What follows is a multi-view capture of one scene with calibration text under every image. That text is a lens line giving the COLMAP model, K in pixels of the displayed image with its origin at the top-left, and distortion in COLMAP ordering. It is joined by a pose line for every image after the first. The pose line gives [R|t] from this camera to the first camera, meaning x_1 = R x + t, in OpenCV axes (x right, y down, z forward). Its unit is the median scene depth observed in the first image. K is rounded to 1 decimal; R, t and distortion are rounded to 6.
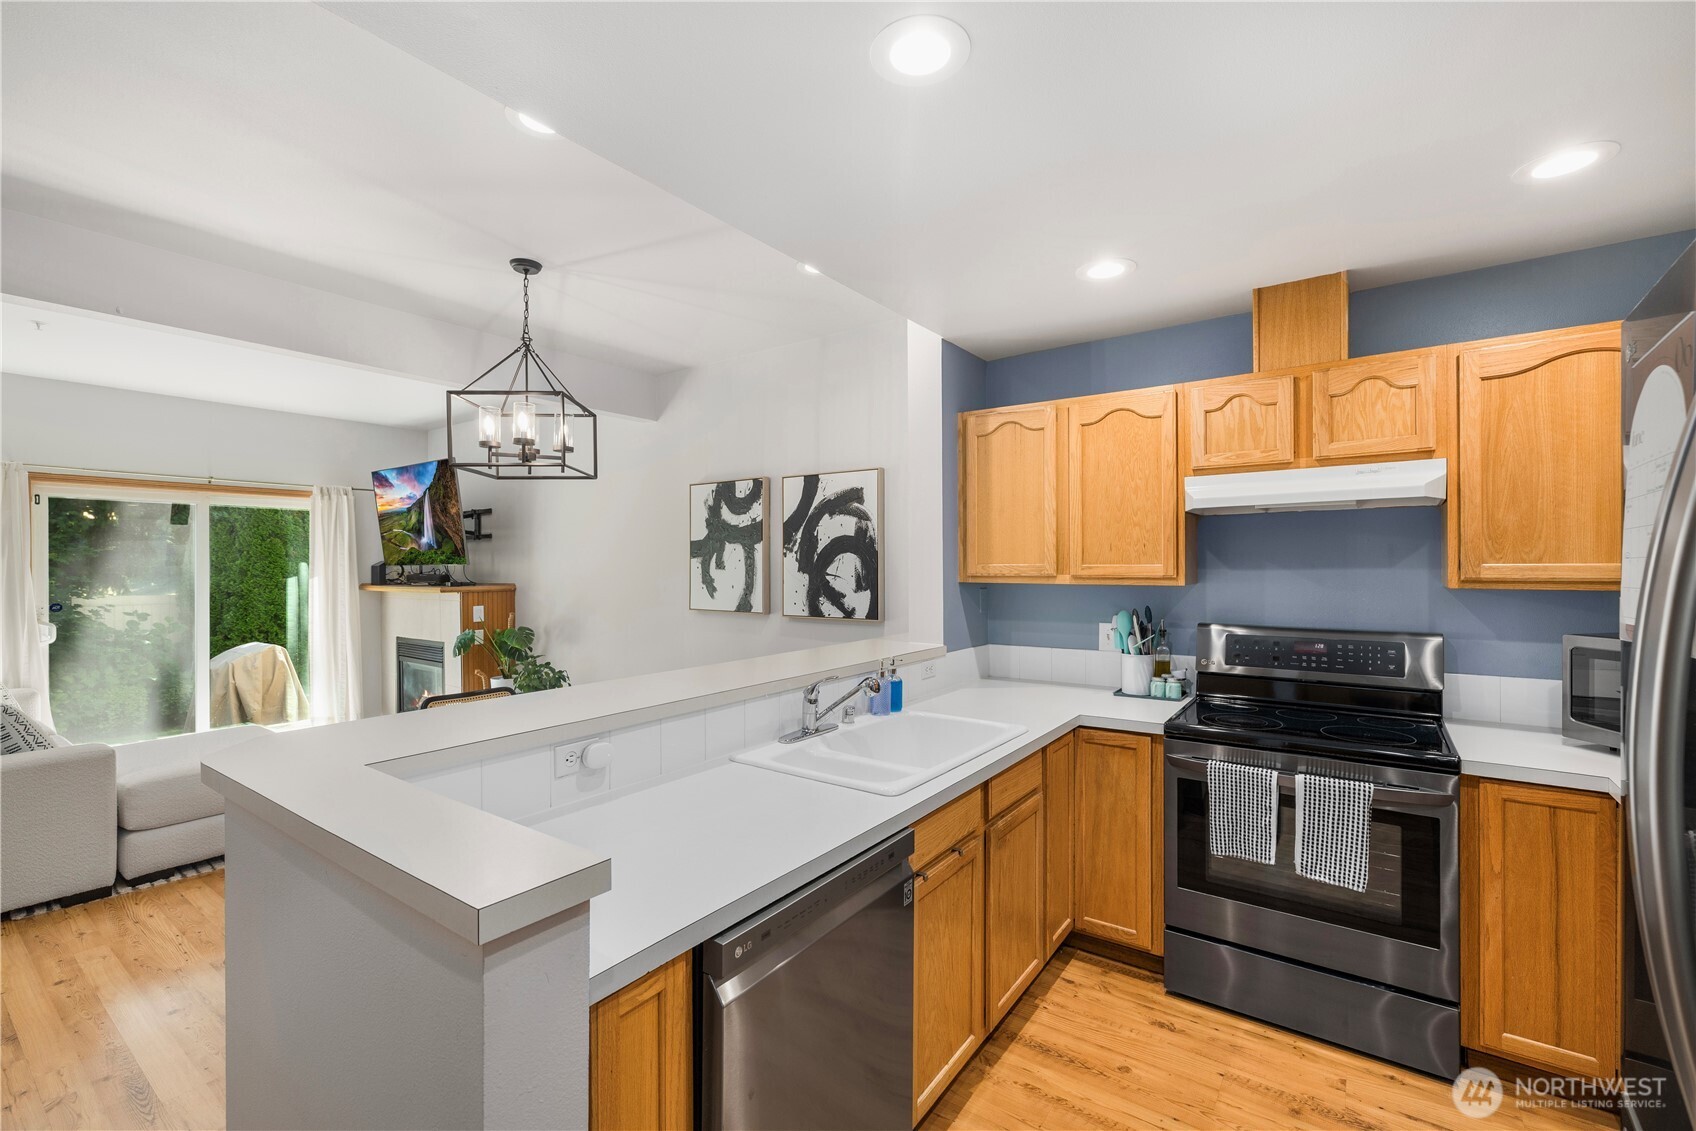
lens RADIAL K [[717.9, 0, 854.6], [0, 717.9, 568.2], [0, 0, 1]] dist [-0.000961, 0.002264]
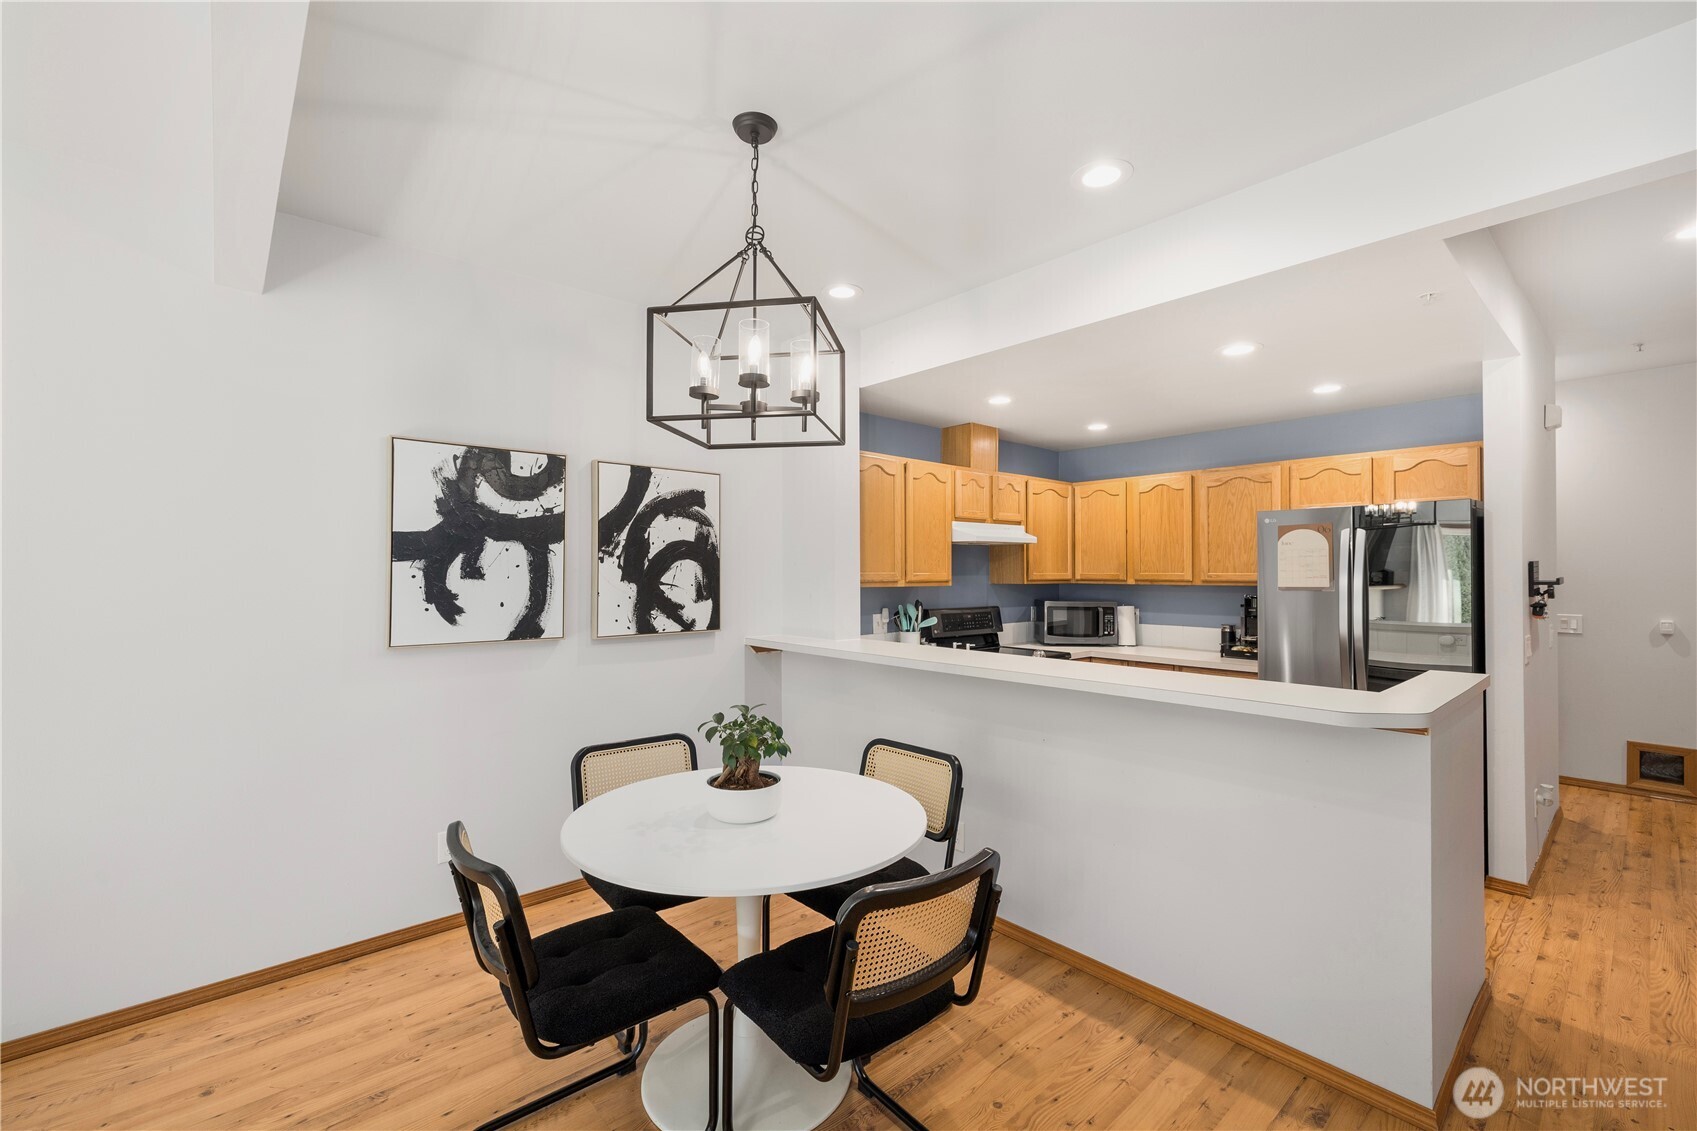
lens RADIAL K [[718.3, 0, 841.2], [0, 718.3, 564.9], [0, 0, 1]] dist [-0.000961, 0.002264]
pose [[0.232164, 0.008807, 0.972637, -1.089216], [-0.000690, 0.999960, -0.008890, -0.008568], [-0.972676, 0.001393, 0.232161, 0.761145]]
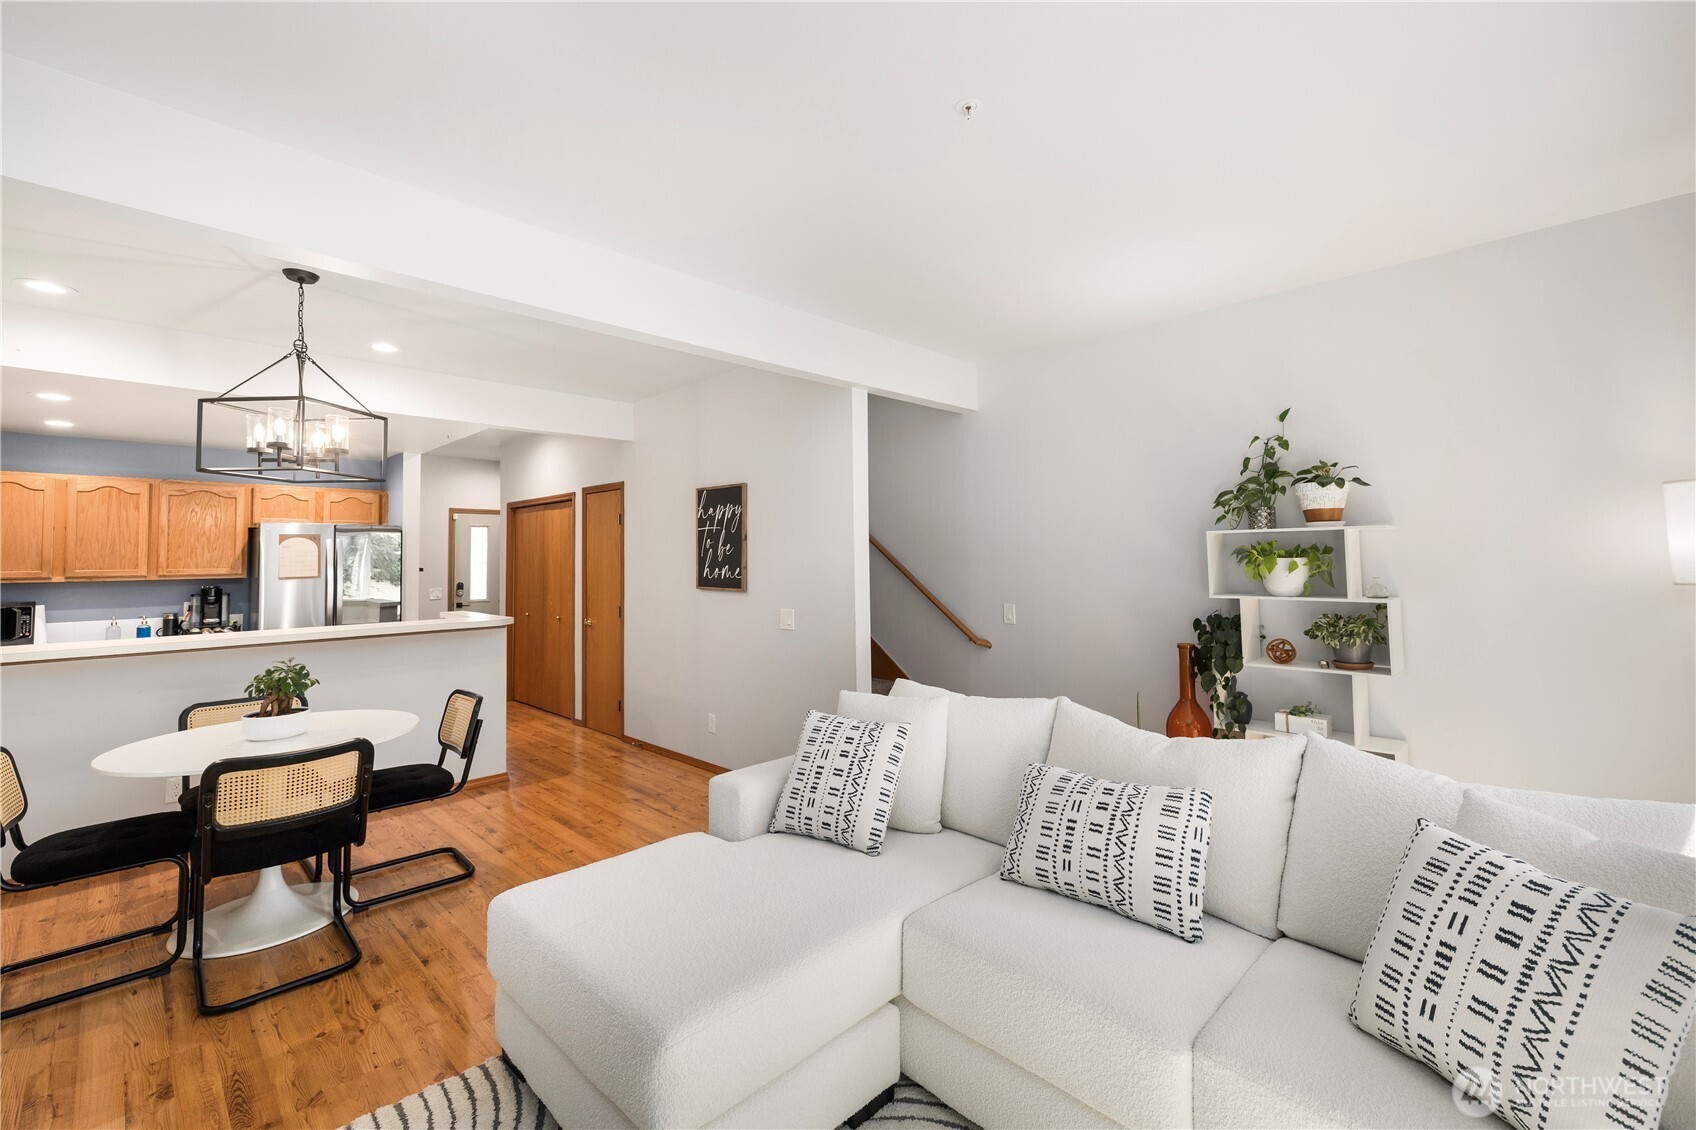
lens RADIAL K [[717.9, 0, 851.0], [0, 717.9, 527.9], [0, 0, 1]] dist [-0.000961, 0.002264]
pose [[-0.987418, 0.024339, 0.156246, -1.394059], [0.018842, 0.999154, -0.036568, -0.009733], [-0.157004, -0.033164, -0.987041, 1.888053]]
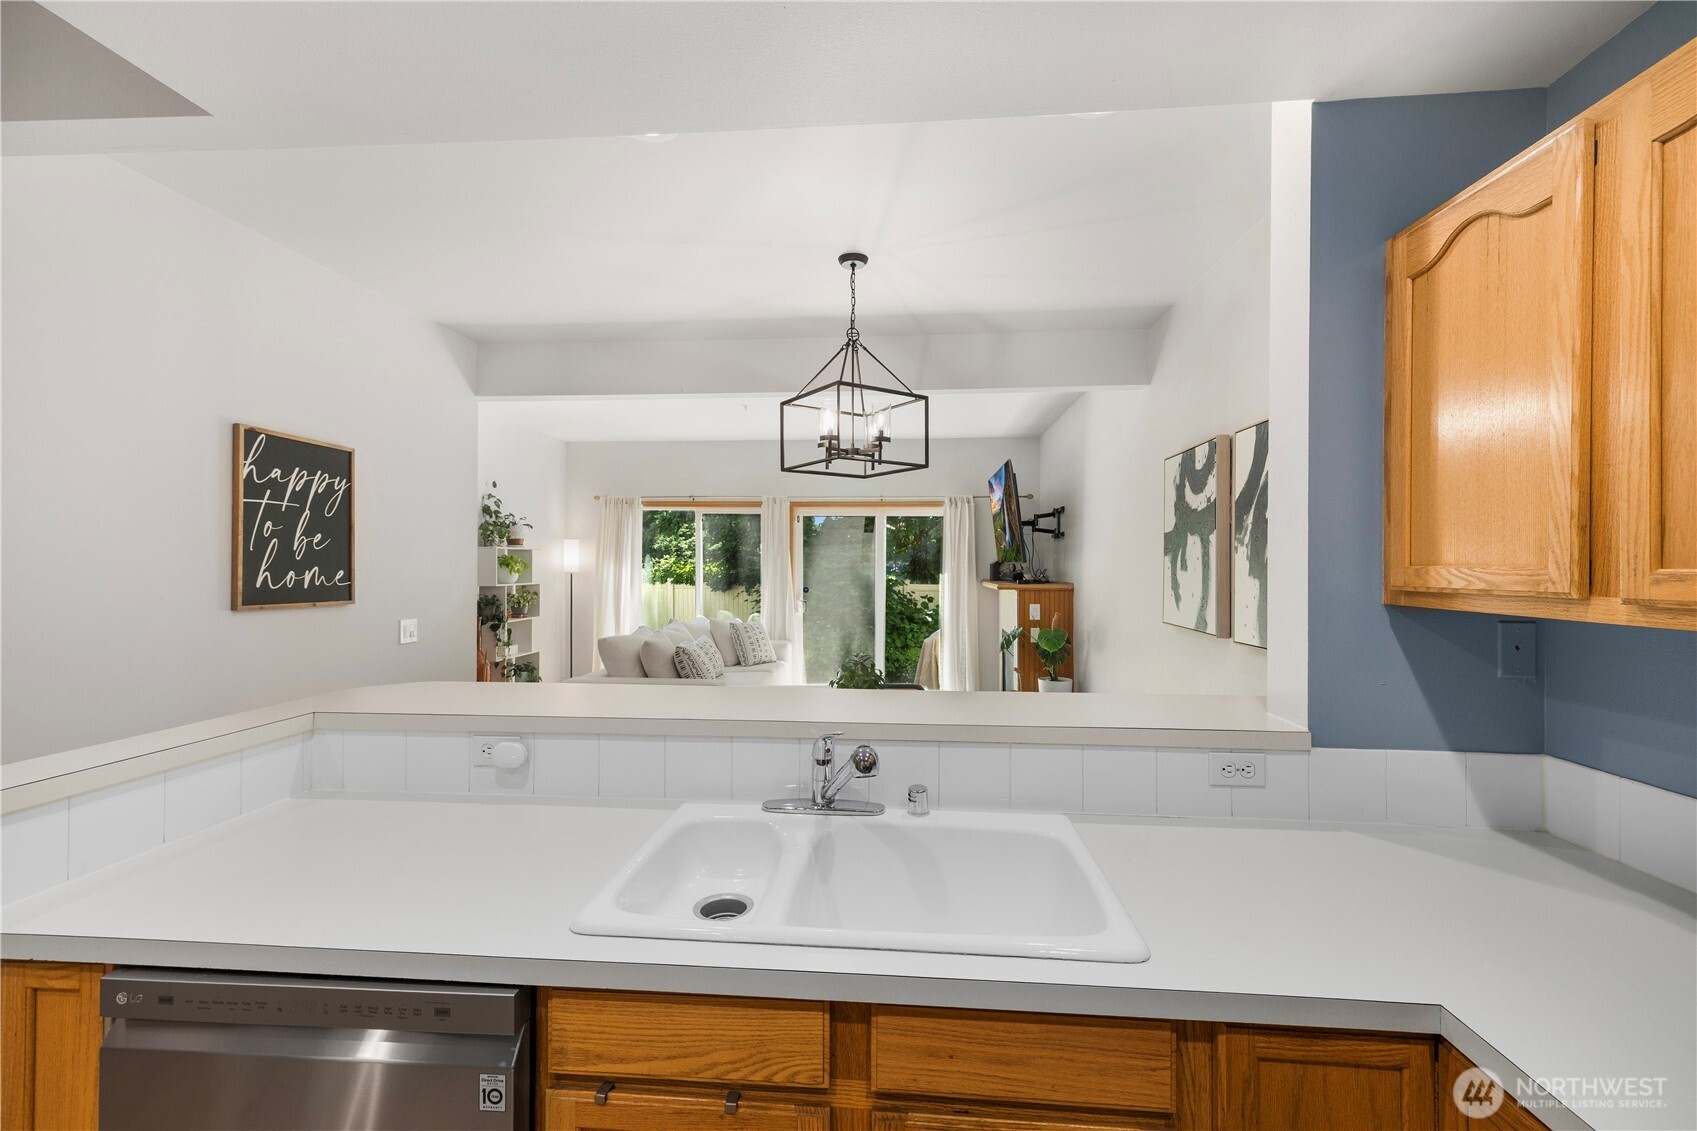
lens RADIAL K [[718.3, 0, 845.1], [0, 718.3, 563.1], [0, 0, 1]] dist [-0.000961, 0.002264]
pose [[0.507686, 0.005311, -0.861526, 0.390423], [-0.010978, 0.999940, -0.000305, -0.003140], [0.861472, 0.009613, 0.507714, 0.485579]]
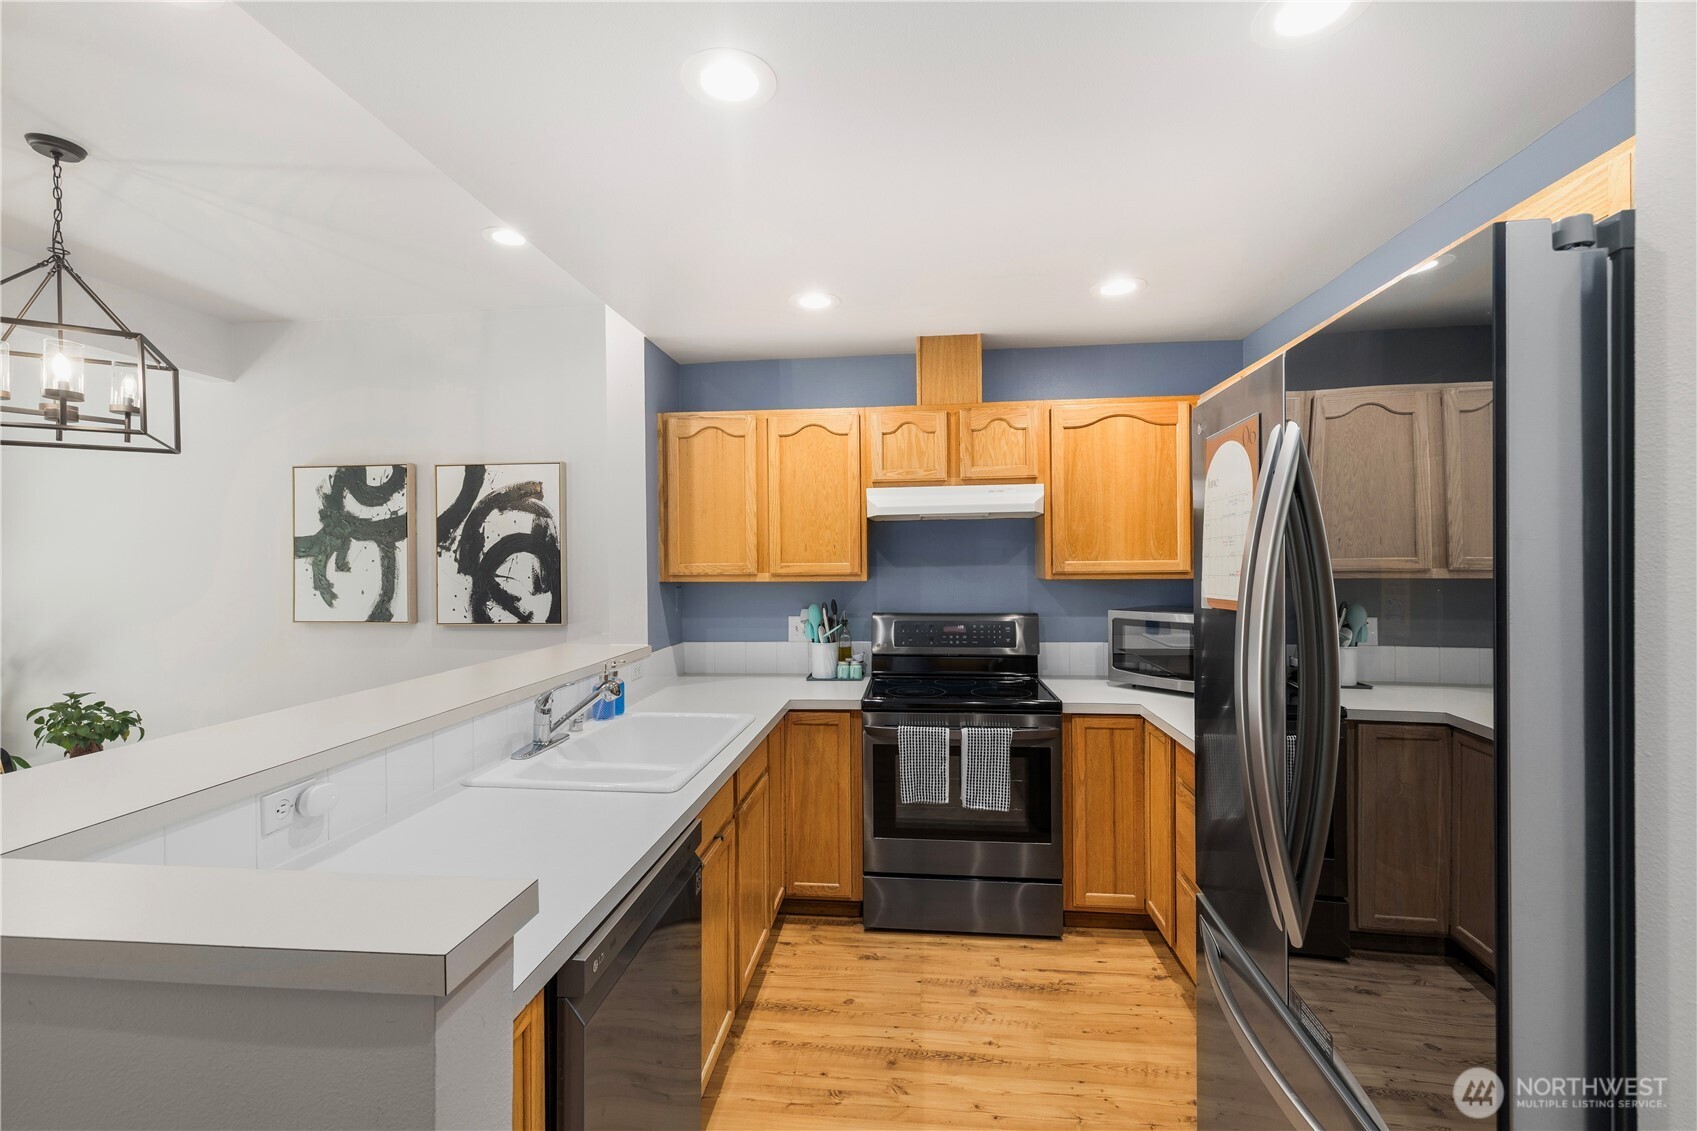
lens RADIAL K [[718.3, 0, 843.2], [0, 718.3, 566.9], [0, 0, 1]] dist [-0.000961, 0.002264]
pose [[0.874020, -0.007205, 0.485836, -0.125256], [0.008024, 0.999968, 0.000395, 0.000545], [-0.485823, 0.003554, 0.874050, -0.002438]]
